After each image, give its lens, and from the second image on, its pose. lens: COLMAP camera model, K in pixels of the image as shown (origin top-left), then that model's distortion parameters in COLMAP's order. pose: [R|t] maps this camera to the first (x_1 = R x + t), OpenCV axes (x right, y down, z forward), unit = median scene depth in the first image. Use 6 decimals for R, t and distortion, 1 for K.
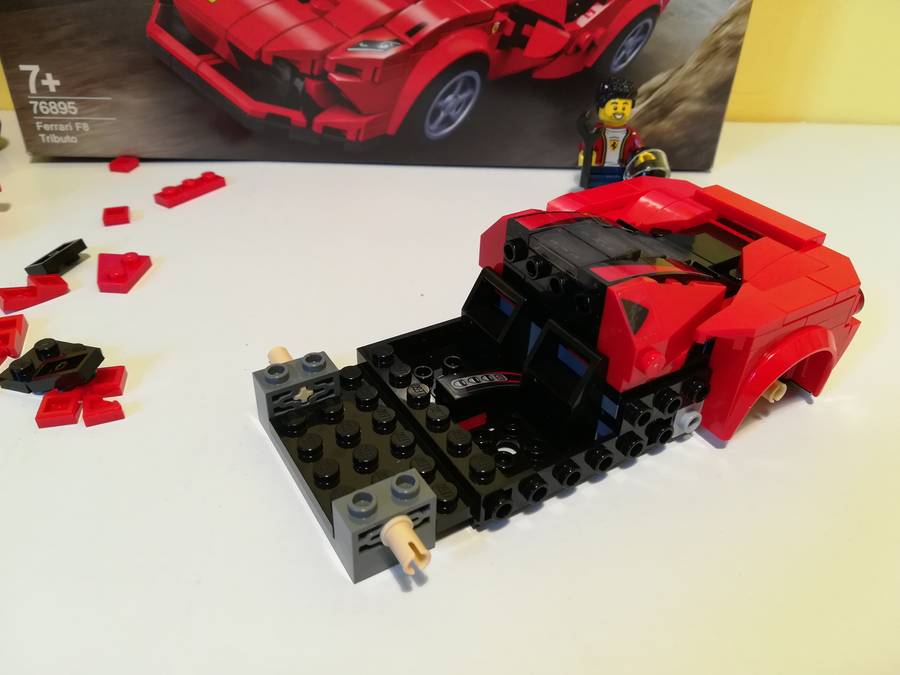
lens RADIAL K [[700.2, 0, 454.2], [0, 700.2, 347.5], [0, 0, 1]] dist [0.017631, -0.067589]
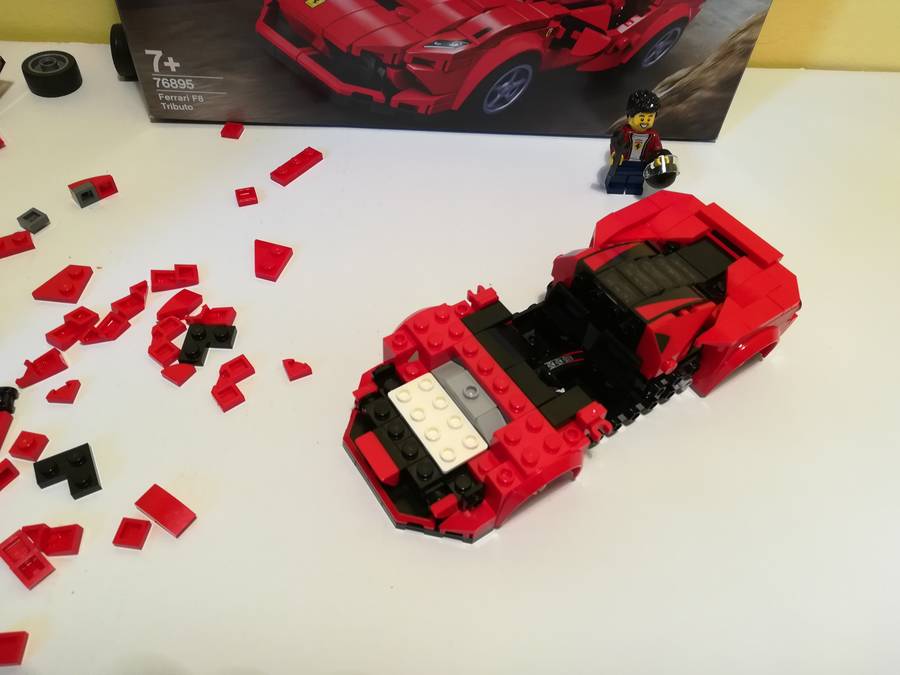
lens RADIAL K [[700.2, 0, 446.3], [0, 700.2, 341.6], [0, 0, 1]] dist [0.017631, -0.067589]
pose [[0.999729, 0.021131, 0.009751, -0.113756], [-0.023047, 0.957075, 0.288923, -0.285864], [-0.003227, -0.289069, 0.957303, -0.285856]]
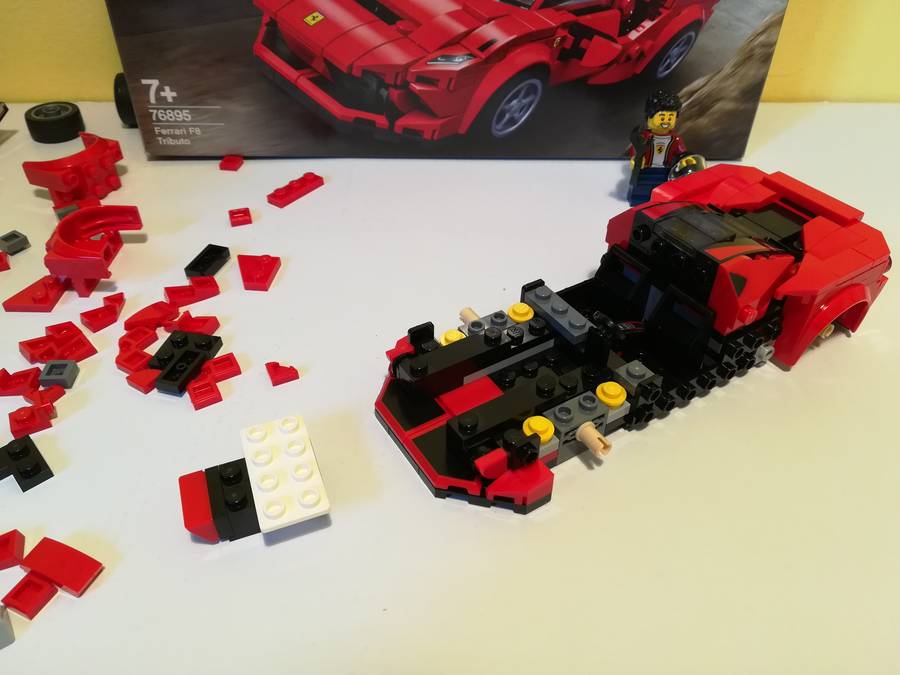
lens RADIAL K [[700.2, 0, 450.7], [0, 700.2, 344.4], [0, 0, 1]] dist [0.017631, -0.067589]
pose [[0.999650, -0.007926, -0.025243, -0.087012], [0.010512, 0.994520, 0.104012, -0.084746], [0.024280, -0.104241, 0.994256, -0.187429]]
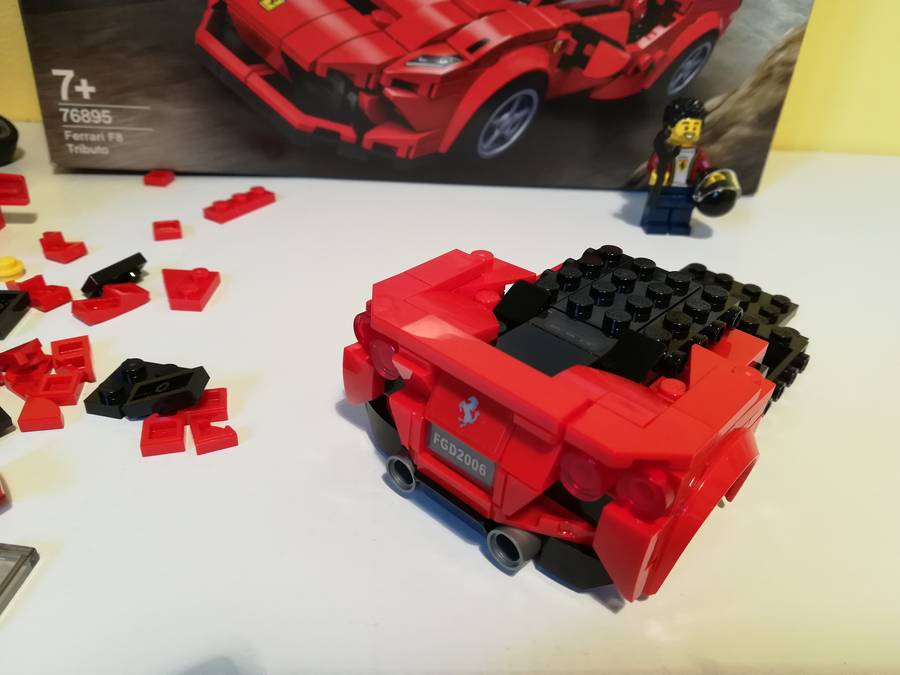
lens RADIAL K [[700.2, 0, 442.8], [0, 700.2, 349.3], [0, 0, 1]] dist [0.017631, -0.067589]
pose [[0.997508, -0.000491, 0.070549, -0.167584], [0.003467, 0.999109, -0.042064, 0.010376], [-0.070465, 0.042204, 0.996621, 0.045041]]
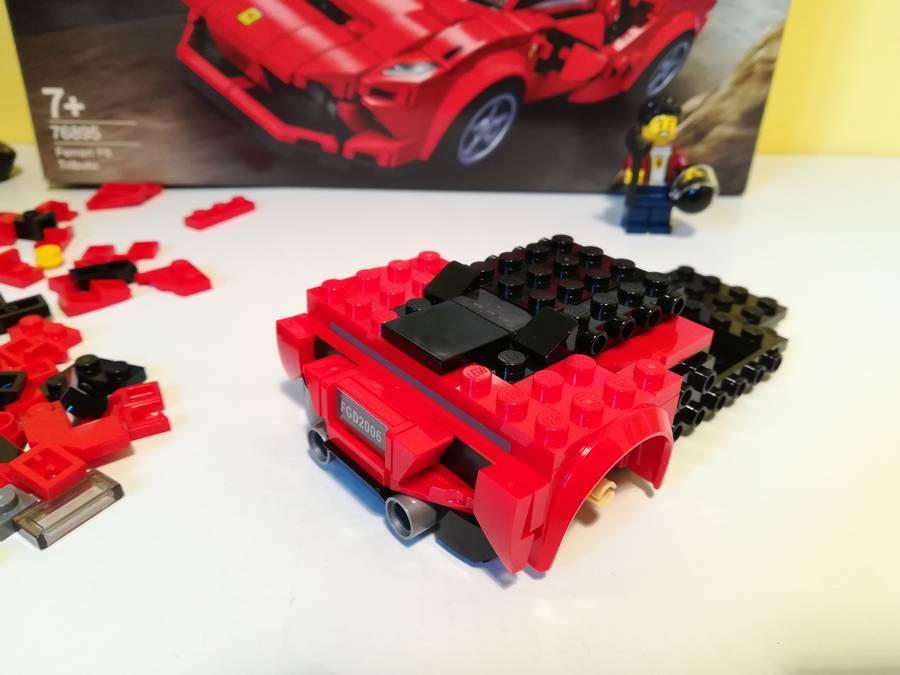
lens RADIAL K [[700.2, 0, 448.1], [0, 700.2, 352.1], [0, 0, 1]] dist [0.017631, -0.067589]
pose [[0.999528, -0.012859, 0.027911, -0.091695], [0.015040, 0.996729, -0.079403, 0.045032], [-0.026798, 0.079785, 0.996452, 0.046115]]
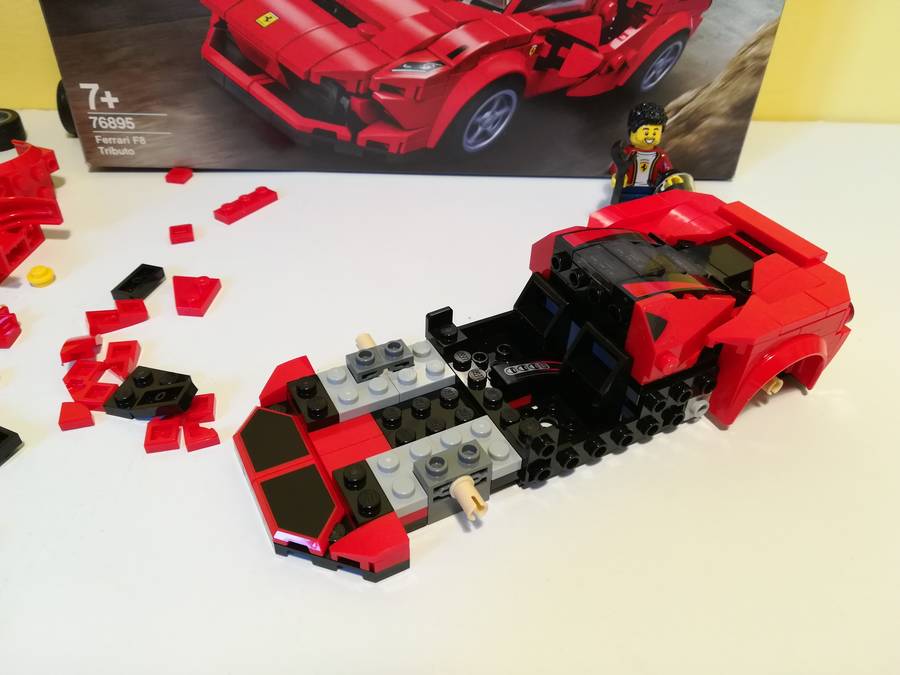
lens RADIAL K [[700.2, 0, 451.9], [0, 700.2, 342.9], [0, 0, 1]] dist [0.017631, -0.067589]
pose [[0.999958, 0.002811, -0.008690, -0.050743], [-0.002187, 0.997479, 0.070930, -0.089827], [0.008867, -0.070908, 0.997443, -0.079987]]
